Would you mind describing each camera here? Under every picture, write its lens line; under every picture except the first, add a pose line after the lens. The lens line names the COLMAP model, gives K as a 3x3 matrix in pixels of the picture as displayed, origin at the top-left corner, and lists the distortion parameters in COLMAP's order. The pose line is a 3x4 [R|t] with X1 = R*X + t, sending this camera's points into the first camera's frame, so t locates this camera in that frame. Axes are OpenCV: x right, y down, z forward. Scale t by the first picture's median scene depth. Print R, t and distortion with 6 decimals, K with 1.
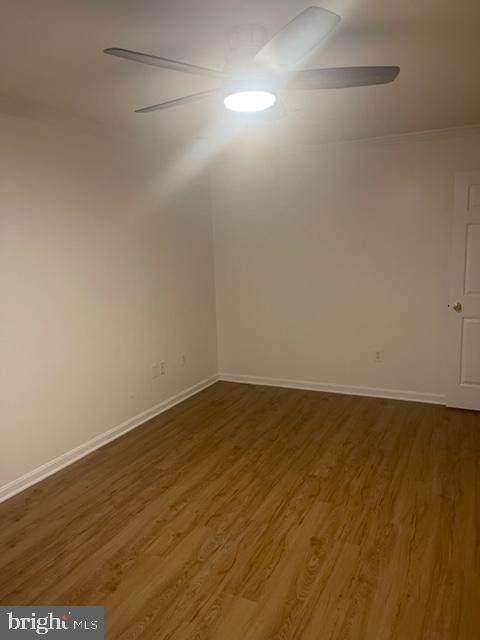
lens RADIAL K [[483.6, 0, 240.0], [0, 483.6, 320.0], [0, 0, 1]] dist [-0.001037, -0.001265]
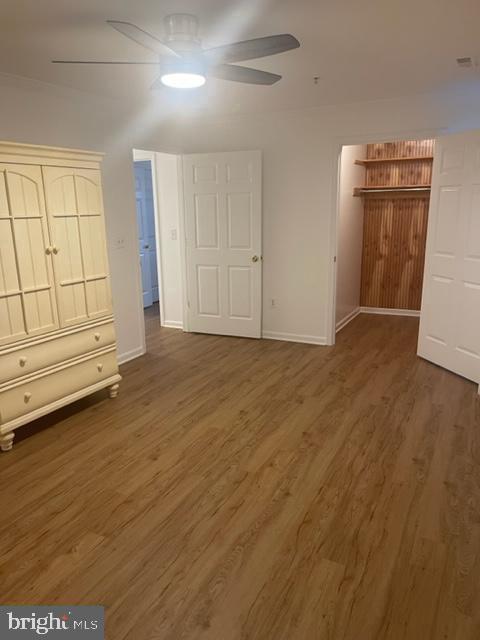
lens RADIAL K [[483.6, 0, 240.0], [0, 483.6, 320.0], [0, 0, 1]] dist [-0.001037, -0.001265]
pose [[-0.998573, 0.046147, 0.026863, -0.096522], [0.052890, 0.923898, 0.378965, -0.277827], [-0.007330, 0.379845, -0.925021, 1.822611]]
